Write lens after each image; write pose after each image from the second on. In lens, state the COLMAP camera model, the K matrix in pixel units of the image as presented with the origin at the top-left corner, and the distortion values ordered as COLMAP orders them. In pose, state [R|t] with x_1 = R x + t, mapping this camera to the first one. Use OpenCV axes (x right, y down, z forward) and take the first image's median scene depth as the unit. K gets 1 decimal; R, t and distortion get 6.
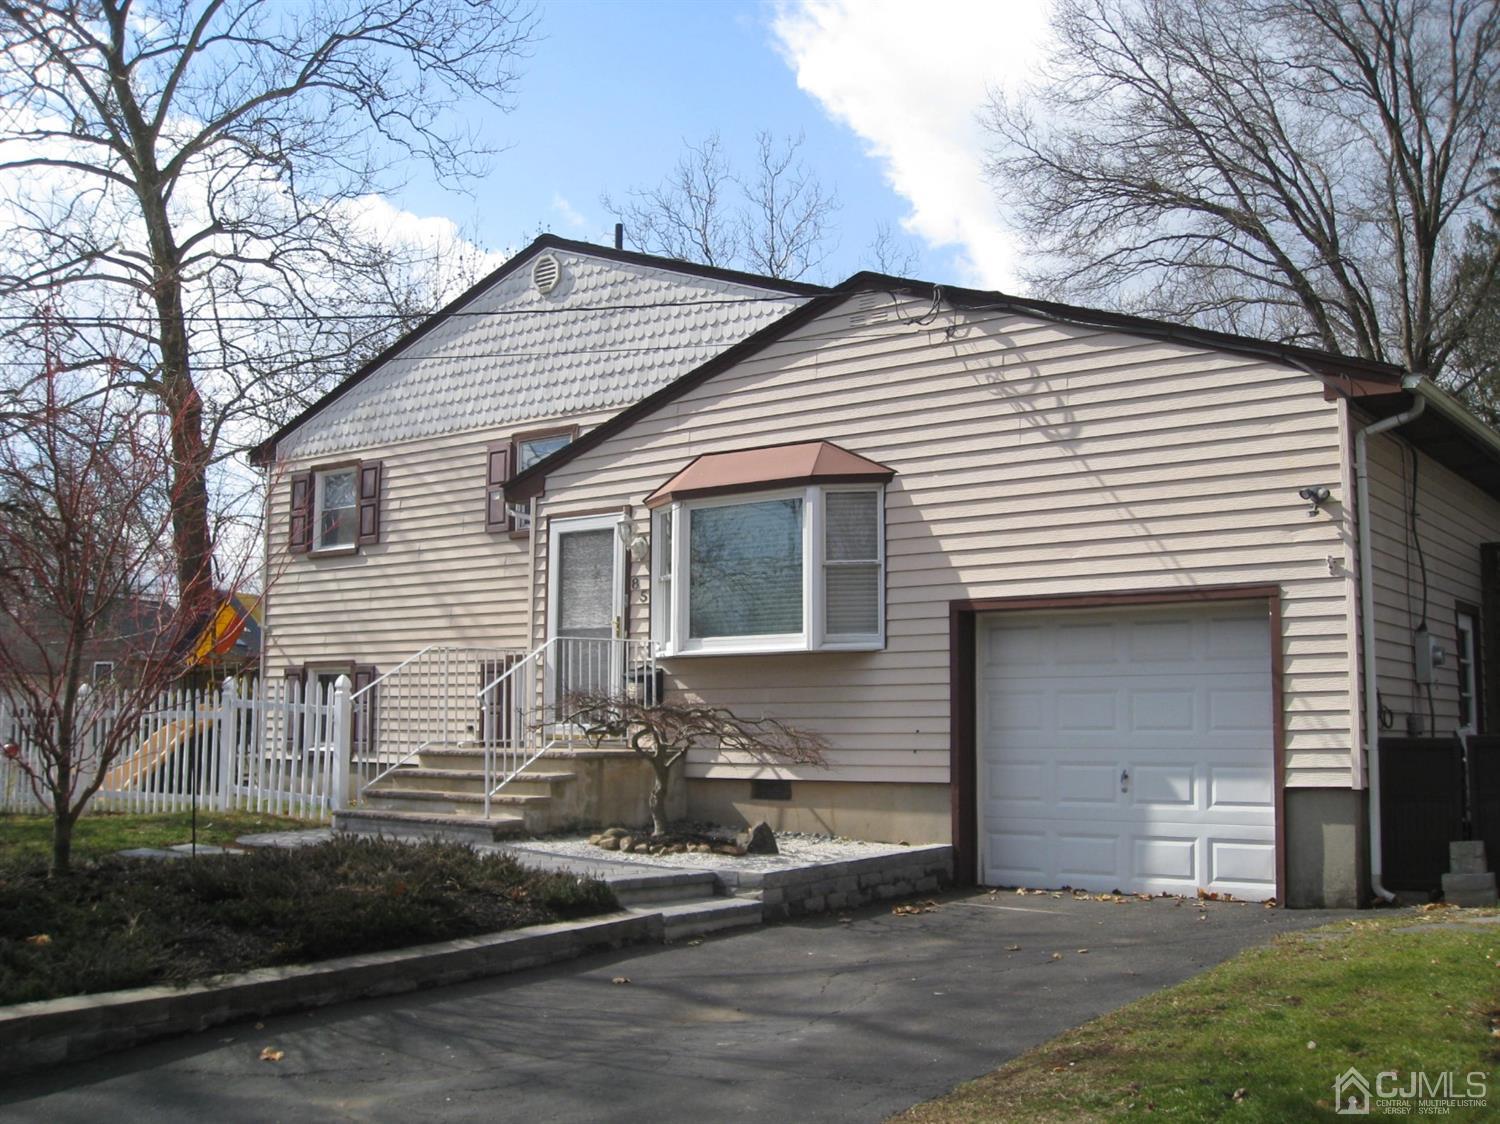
lens RADIAL K [[1539.9, 0, 750.0], [0, 1539.9, 562.0], [0, 0, 1]] dist [-0.164652, 0.146964]
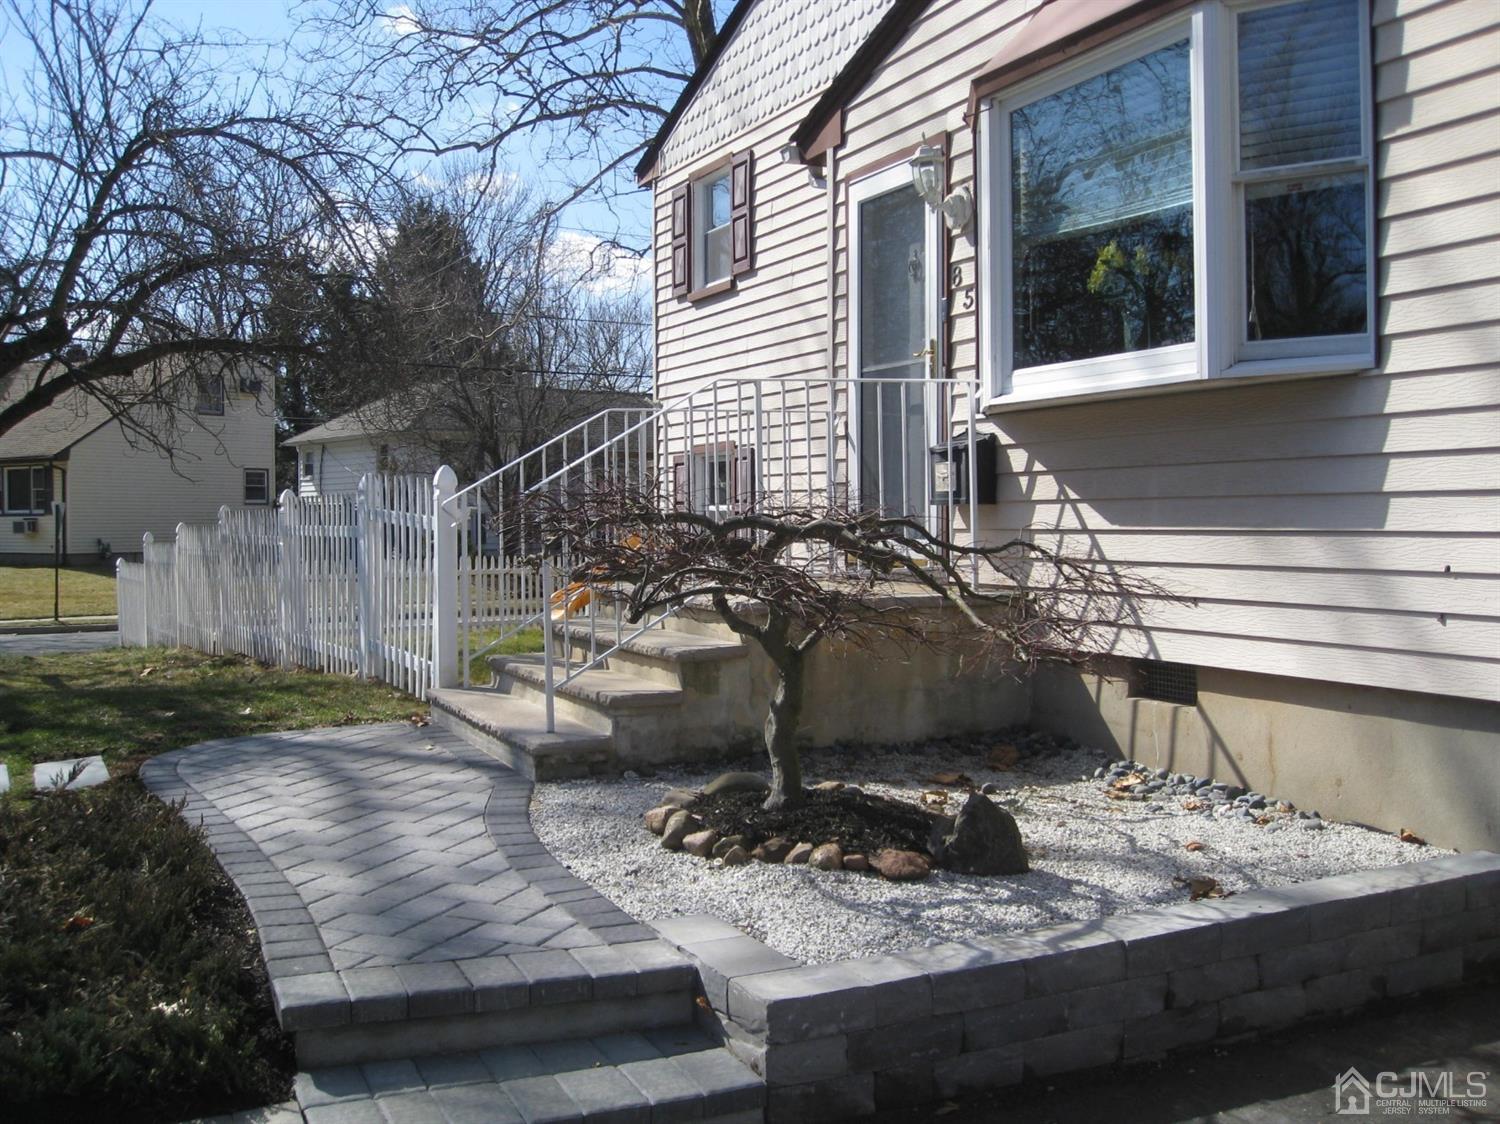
lens RADIAL K [[1539.9, 0, 750.0], [0, 1539.9, 562.0], [0, 0, 1]] dist [-0.164652, 0.146964]
pose [[0.879361, 0.012757, -0.475985, 0.116493], [0.052458, 0.990961, 0.123471, 0.043372], [0.473257, -0.133545, 0.870743, 0.493666]]
